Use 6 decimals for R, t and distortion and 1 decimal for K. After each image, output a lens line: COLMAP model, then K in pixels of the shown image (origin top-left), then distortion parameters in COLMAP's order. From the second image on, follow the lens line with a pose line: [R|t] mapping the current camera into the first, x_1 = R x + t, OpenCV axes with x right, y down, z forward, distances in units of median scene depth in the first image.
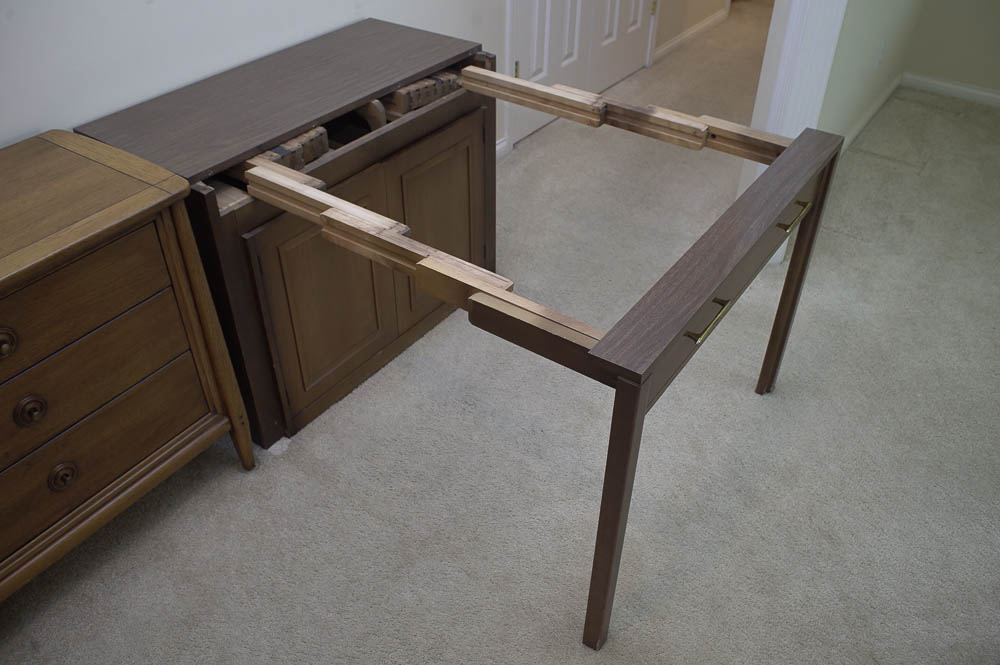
lens RADIAL K [[807.6, 0, 500.0], [0, 807.6, 332.5], [0, 0, 1]] dist [-0.126103, 0.091554]
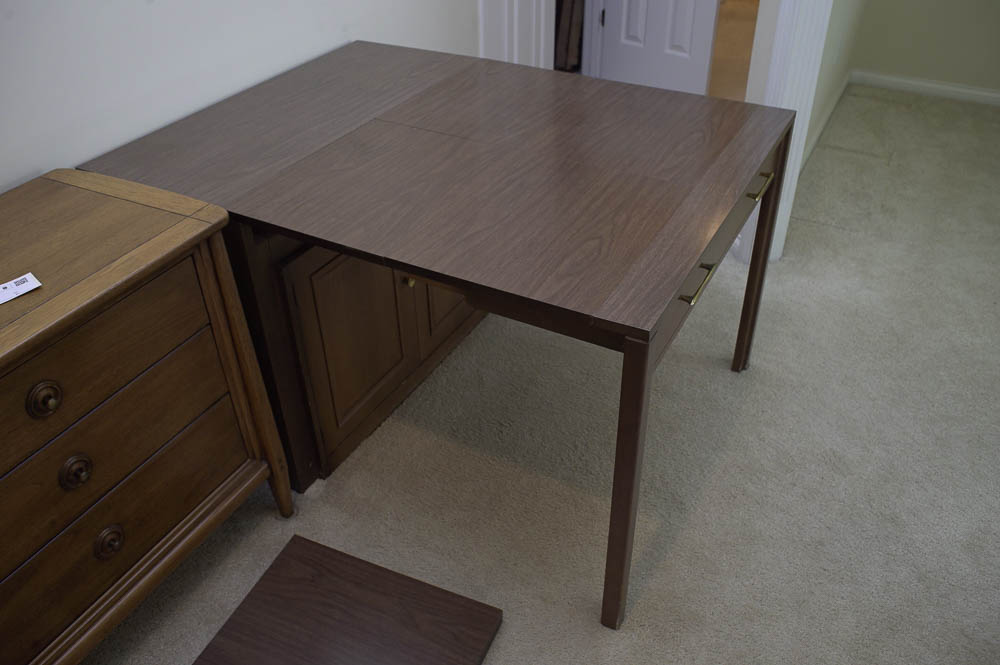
lens RADIAL K [[807.6, 0, 500.0], [0, 807.6, 332.5], [0, 0, 1]] dist [-0.126103, 0.091554]
pose [[0.992742, -0.087338, 0.082674, -0.132479], [0.090363, 0.995343, -0.033571, 0.010854], [-0.079357, 0.040798, 0.996011, 0.038841]]
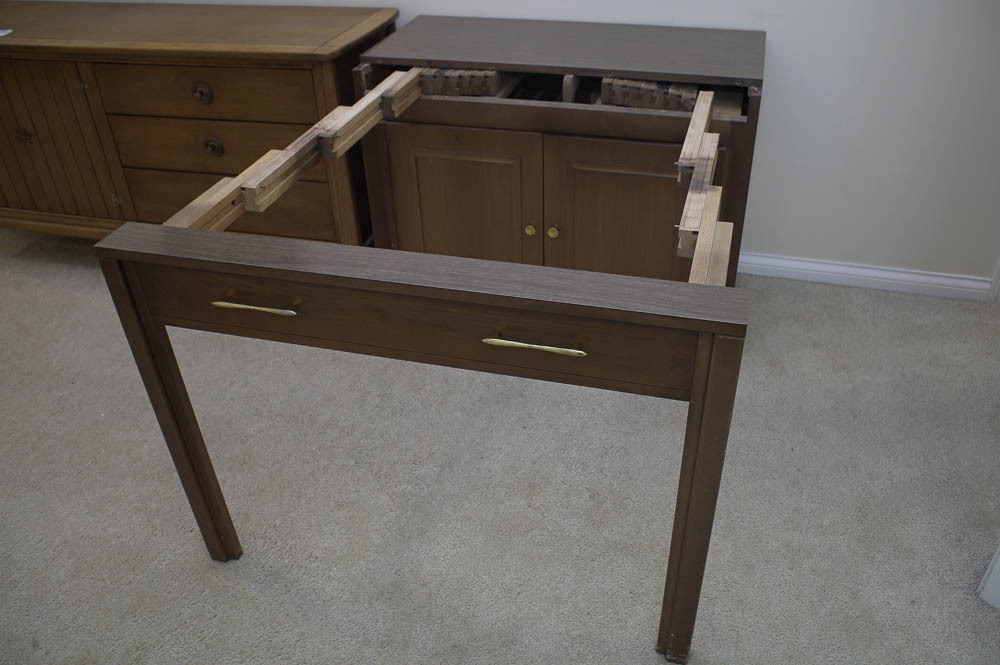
lens RADIAL K [[807.6, 0, 500.0], [0, 807.6, 332.5], [0, 0, 1]] dist [-0.126103, 0.091554]
pose [[0.342535, 0.529983, -0.775750, 0.762864], [-0.557479, 0.779284, 0.286241, -0.287473], [0.756232, 0.334417, 0.562386, 0.511620]]
